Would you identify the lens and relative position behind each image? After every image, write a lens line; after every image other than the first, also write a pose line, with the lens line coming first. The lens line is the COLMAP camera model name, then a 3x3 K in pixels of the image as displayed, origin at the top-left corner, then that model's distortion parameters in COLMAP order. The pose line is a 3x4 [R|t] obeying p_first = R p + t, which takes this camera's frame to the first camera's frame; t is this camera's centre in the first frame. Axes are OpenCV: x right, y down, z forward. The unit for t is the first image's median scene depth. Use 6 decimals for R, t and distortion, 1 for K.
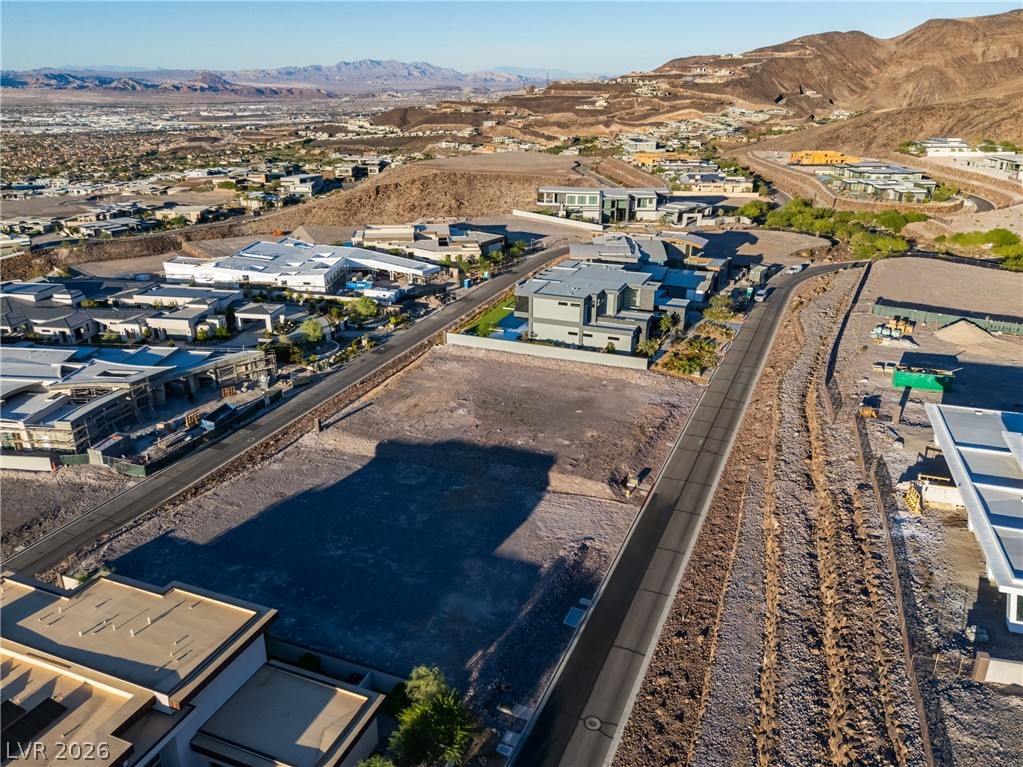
lens RADIAL K [[774.3, 0, 511.5], [0, 774.3, 383.5], [0, 0, 1]] dist [0.070200, -0.063628]
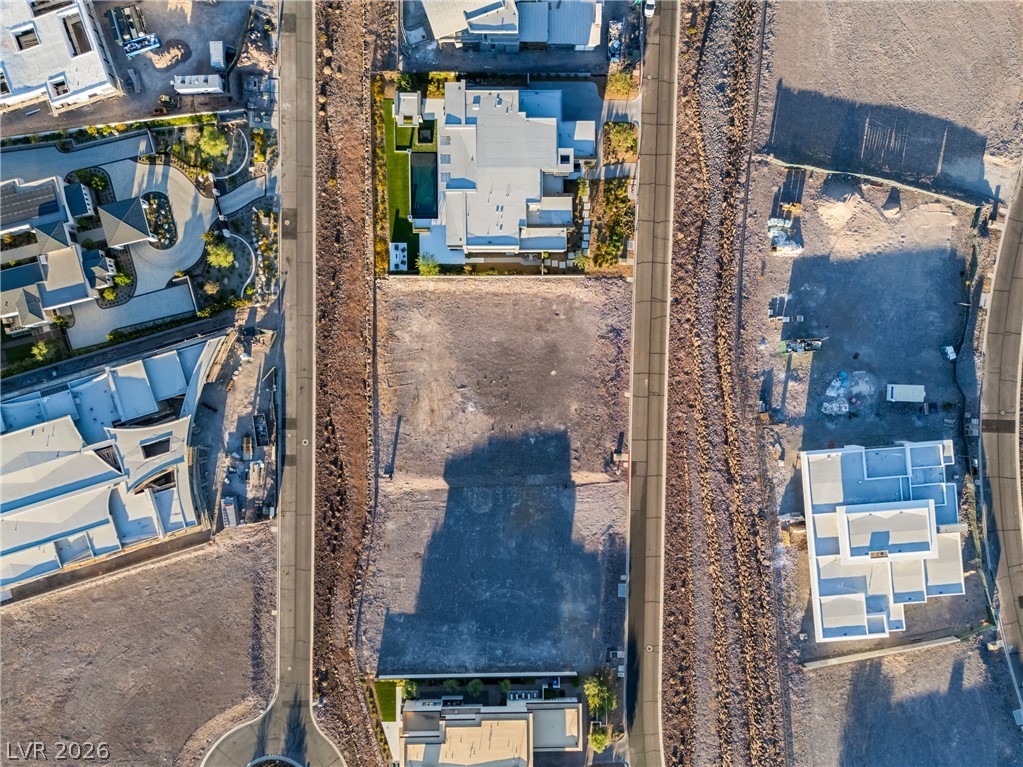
lens RADIAL K [[768.2, 0, 511.4], [0, 768.2, 380.9], [0, 0, 1]] dist [0.077678, -0.077875]
pose [[0.922545, -0.385832, 0.006659, 0.004640], [0.132891, 0.333857, 0.933209, -0.688551], [-0.362285, -0.860042, 0.359272, 0.322653]]
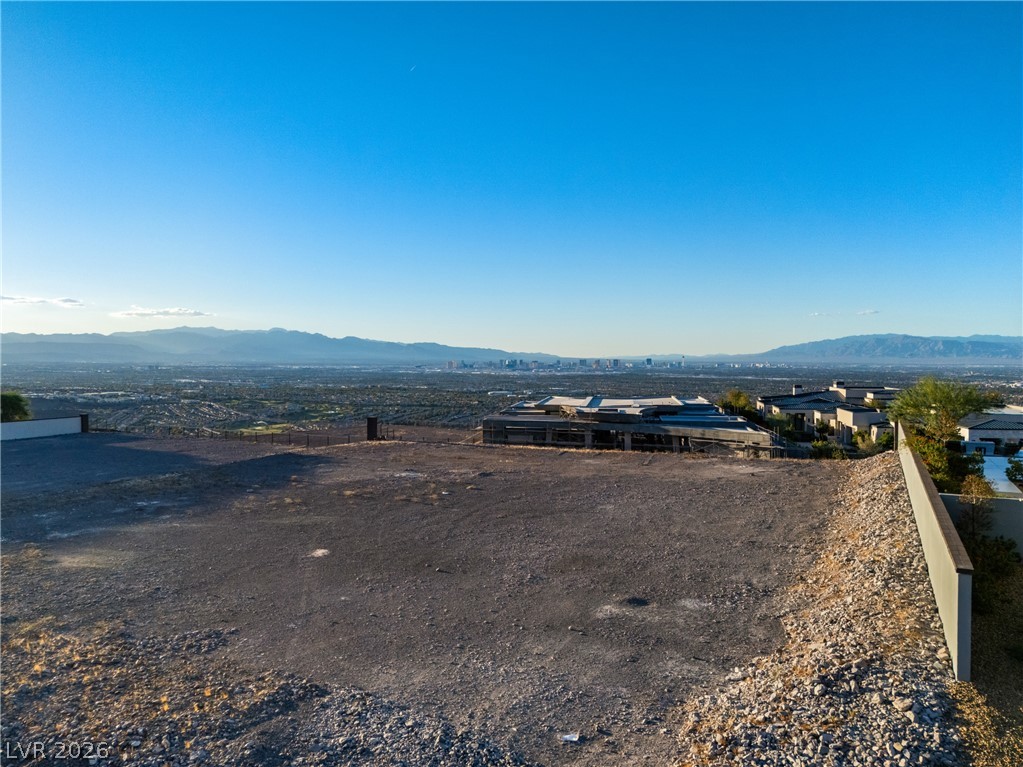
lens RADIAL K [[768.2, 0, 511.4], [0, 768.2, 380.9], [0, 0, 1]] dist [0.077678, -0.077875]
pose [[-0.045135, 0.027900, -0.998591, 0.182766], [-0.365122, 0.929990, 0.042486, -0.024380], [0.929865, 0.366526, -0.031788, 0.611117]]
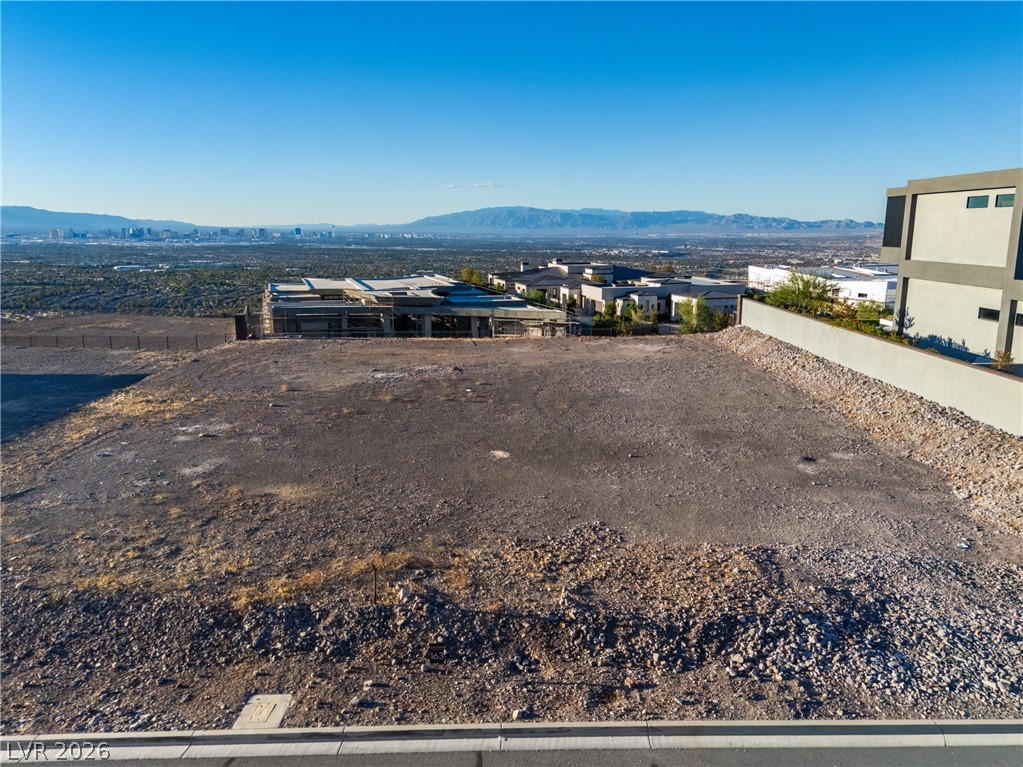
lens RADIAL K [[768.2, 0, 511.4], [0, 768.2, 380.9], [0, 0, 1]] dist [0.077678, -0.077875]
pose [[0.386511, 0.177595, -0.905025, 0.182742], [-0.337705, 0.940389, 0.040310, 0.001220], [0.858234, 0.290051, 0.423445, 0.522294]]
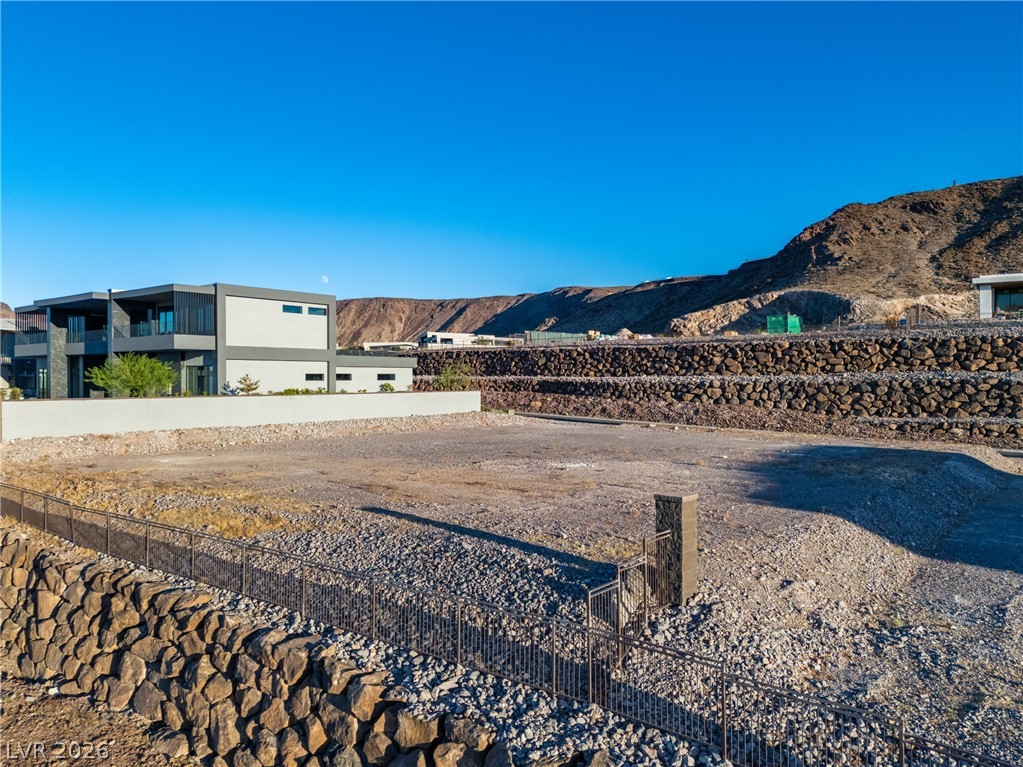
lens RADIAL K [[754.1, 0, 511.5], [0, 754.1, 383.5], [0, 0, 1]] dist [0.076103, -0.074479]
pose [[0.296203, -0.008099, 0.955091, -0.212651], [0.353973, 0.929689, -0.101894, 0.016987], [-0.887112, 0.368257, 0.278243, 0.540381]]
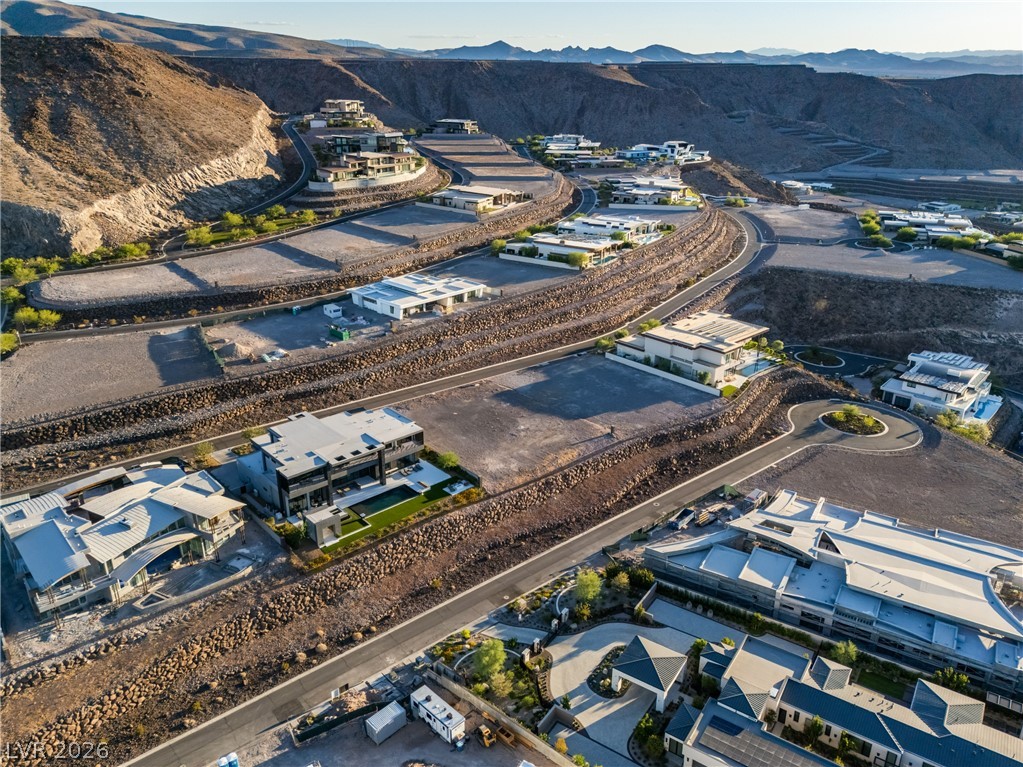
lens RADIAL K [[774.3, 0, 511.5], [0, 774.3, 383.5], [0, 0, 1]] dist [0.070200, -0.063628]
pose [[-0.900231, -0.170147, 0.400792, -0.378892], [0.155469, 0.734201, 0.660892, -0.612779], [-0.406711, 0.657267, -0.634498, 1.128390]]
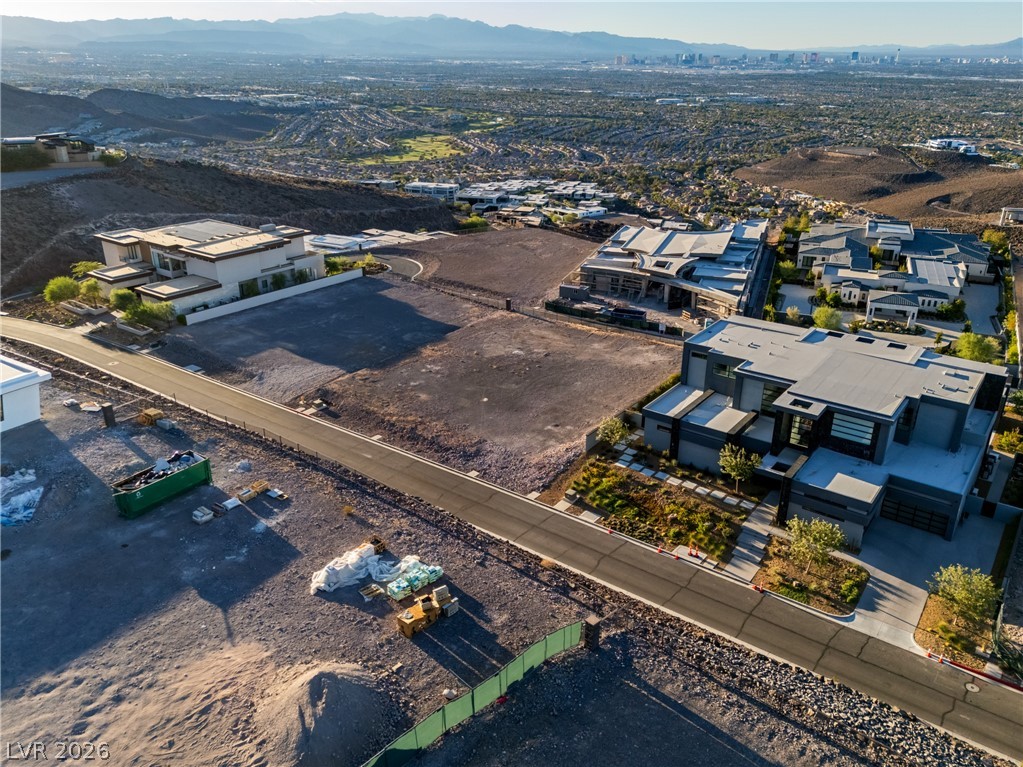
lens RADIAL K [[774.4, 0, 512.8], [0, 774.4, 378.7], [0, 0, 1]] dist [0.071088, -0.061832]
pose [[-0.248107, 0.372033, -0.894446, 0.484185], [-0.360961, 0.821322, 0.441744, -0.214619], [0.898972, 0.432460, -0.069486, 0.631347]]
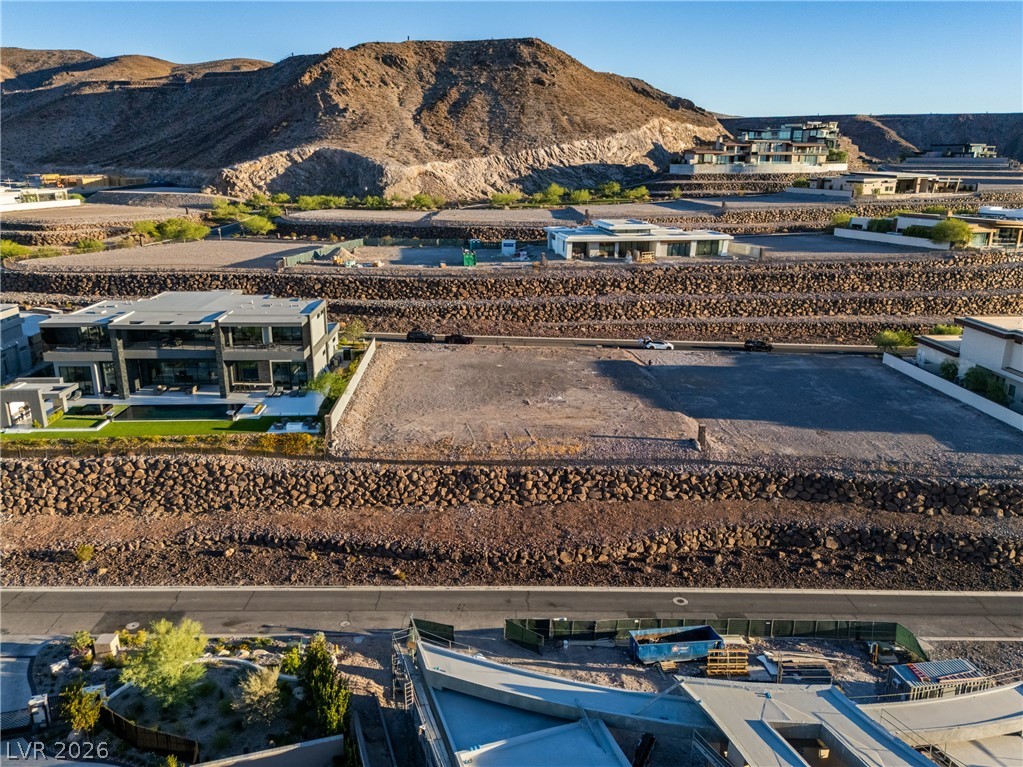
lens RADIAL K [[770.3, 0, 508.9], [0, 770.3, 382.9], [0, 0, 1]] dist [0.085835, -0.097797]
pose [[-0.421820, -0.255530, 0.869927, -0.446867], [0.329546, 0.850635, 0.409657, -0.197064], [-0.844670, 0.459483, -0.274606, 0.741922]]
